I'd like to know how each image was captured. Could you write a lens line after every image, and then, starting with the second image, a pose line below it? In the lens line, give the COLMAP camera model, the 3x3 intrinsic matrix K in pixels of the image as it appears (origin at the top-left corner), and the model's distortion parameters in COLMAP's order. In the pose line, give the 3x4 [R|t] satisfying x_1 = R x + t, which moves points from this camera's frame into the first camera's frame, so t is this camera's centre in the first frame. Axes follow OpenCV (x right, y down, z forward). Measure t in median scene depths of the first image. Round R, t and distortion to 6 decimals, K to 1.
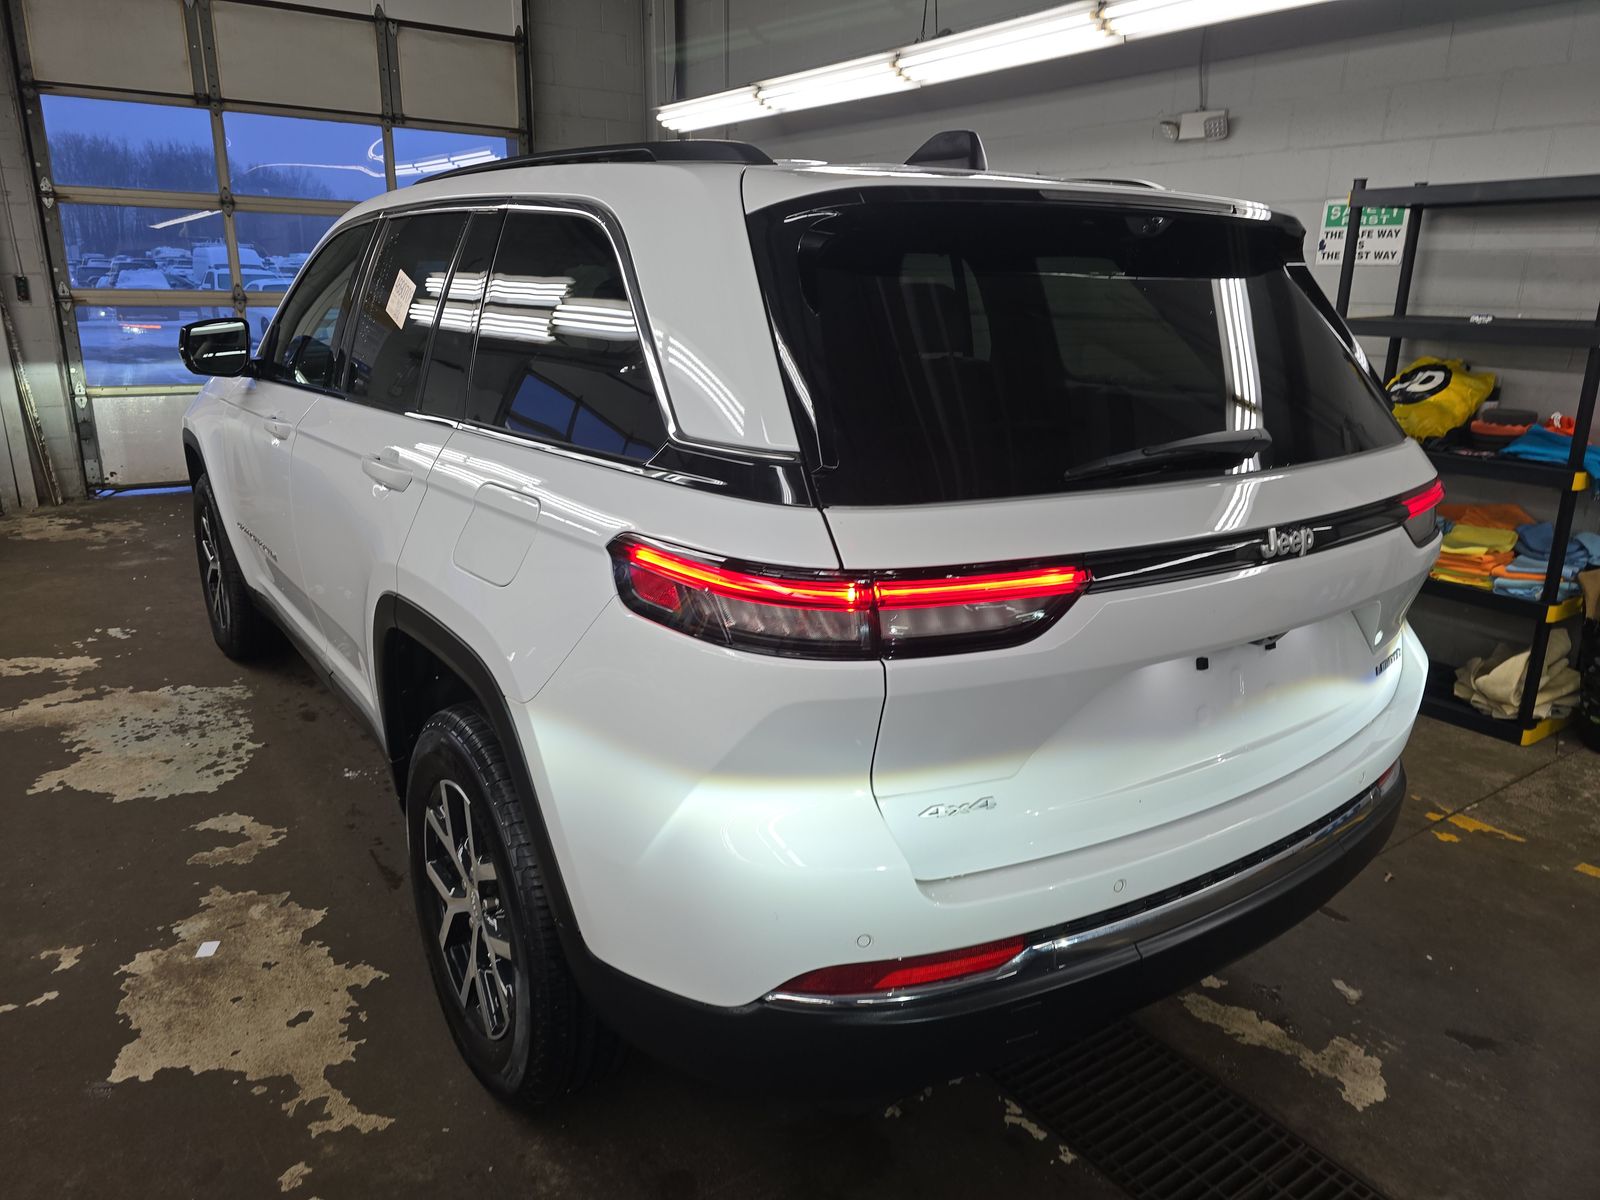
lens RADIAL K [[1122.1, 0, 805.4], [0, 1122.1, 598.4], [0, 0, 1]] dist [0.032447, -0.005361]
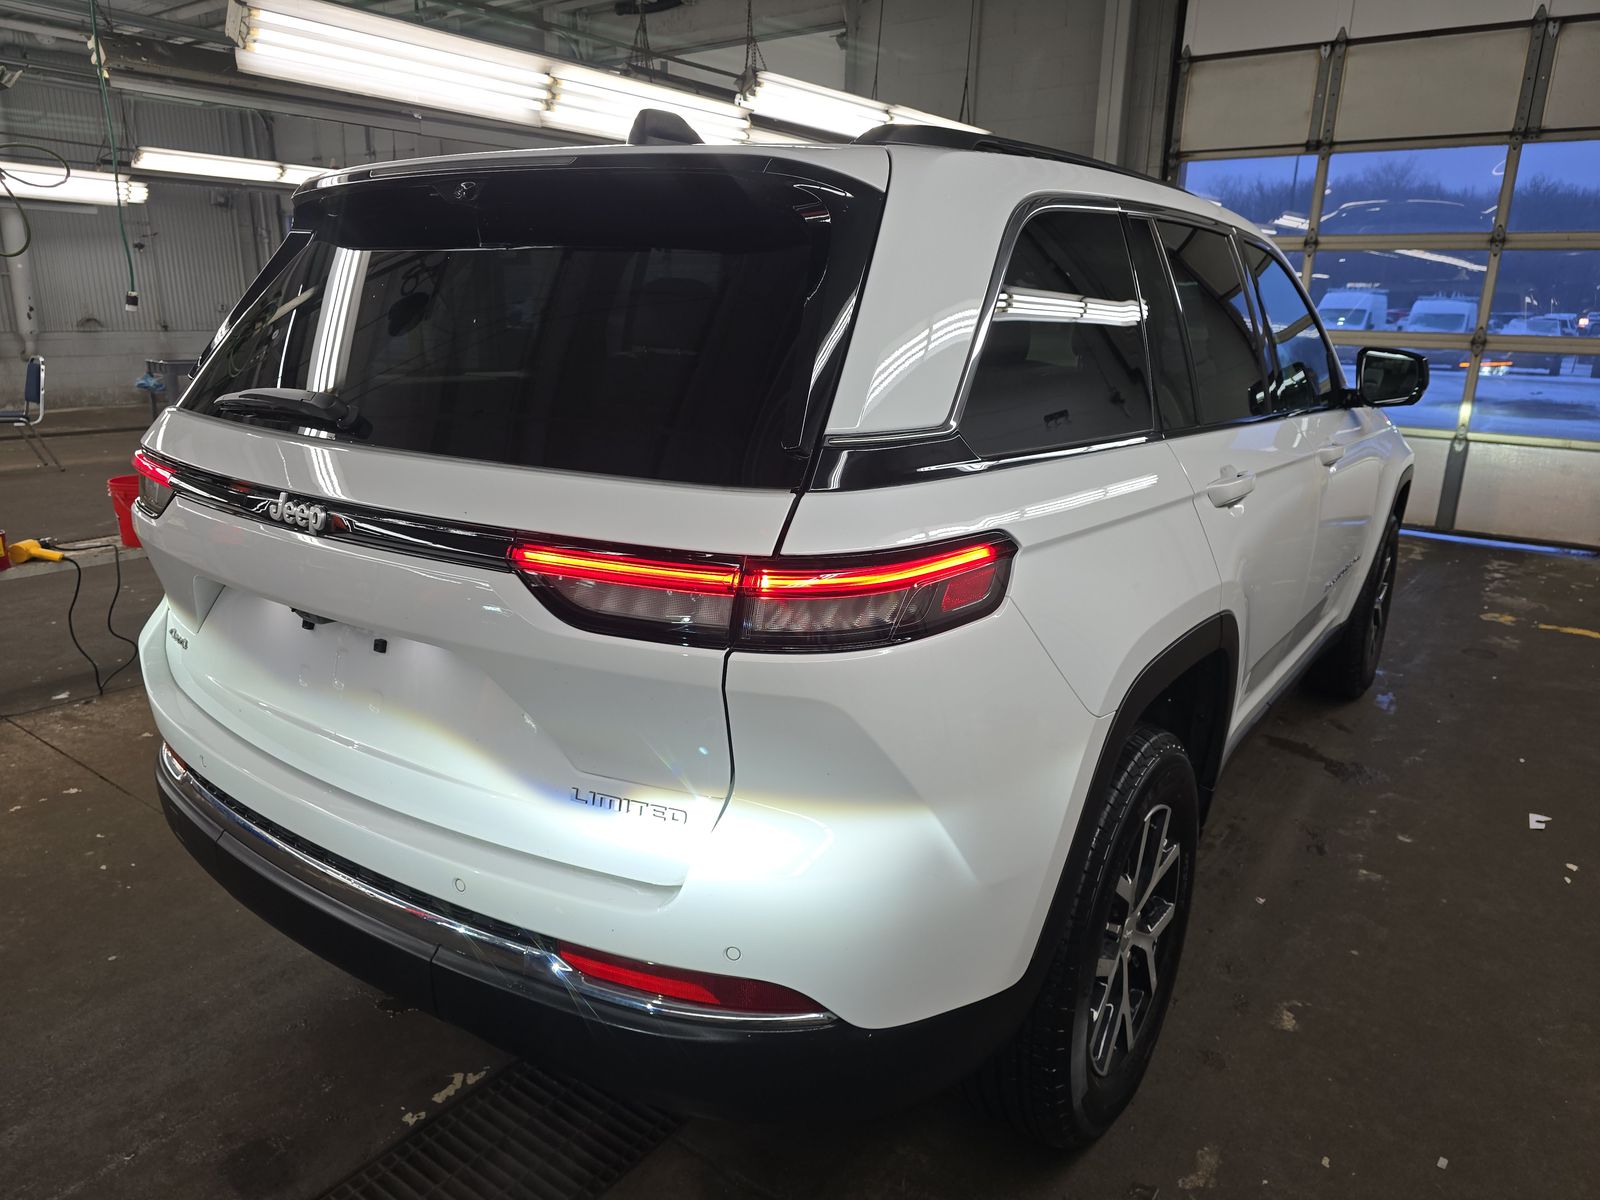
lens RADIAL K [[1152.0, 0, 797.1], [0, 1152.0, 603.6], [0, 0, 1]] dist [0.020941, -0.005104]
pose [[0.323213, 0.231907, -0.917471, 1.374350], [-0.278825, 0.949807, 0.141854, -0.216964], [0.904317, 0.209965, 0.371651, 0.961501]]
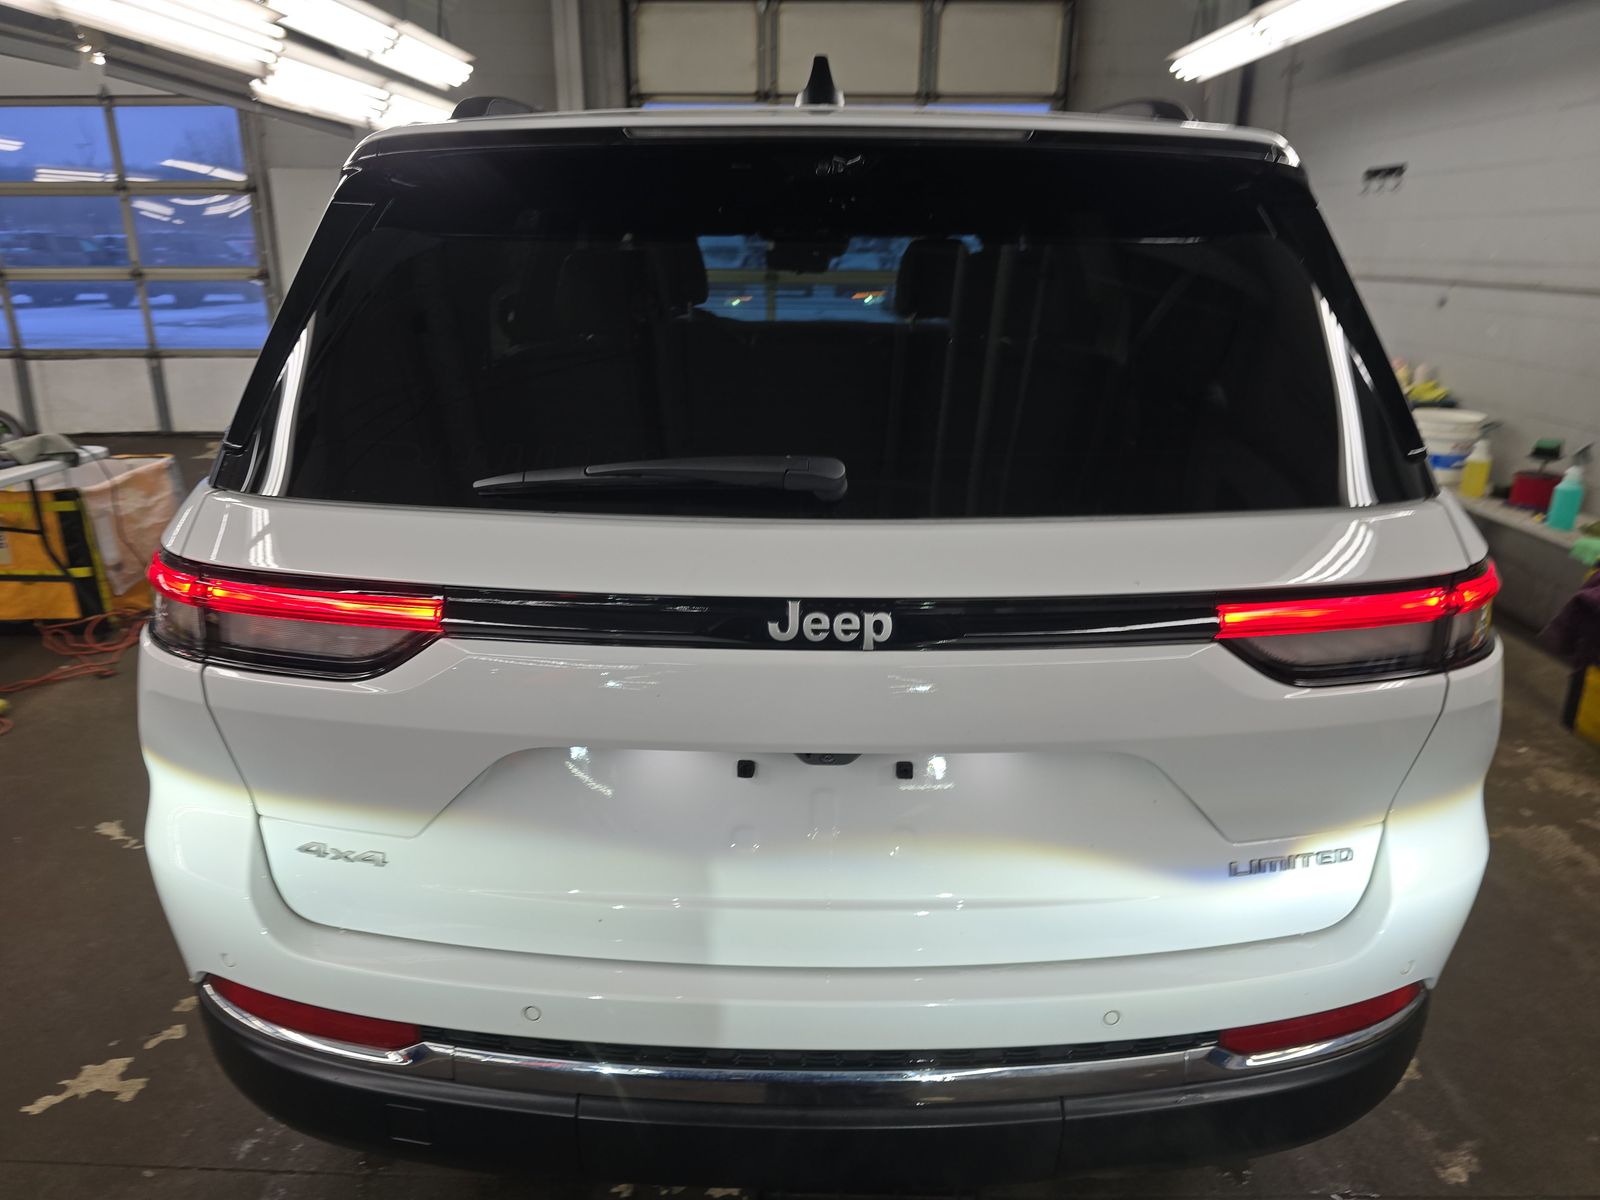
lens RADIAL K [[1122.1, 0, 805.4], [0, 1122.1, 598.4], [0, 0, 1]] dist [0.032447, -0.005361]
pose [[0.816240, 0.163959, -0.553959, 0.739093], [-0.152276, 0.986032, 0.067468, -0.102741], [0.557283, 0.029285, 0.829806, 0.390613]]
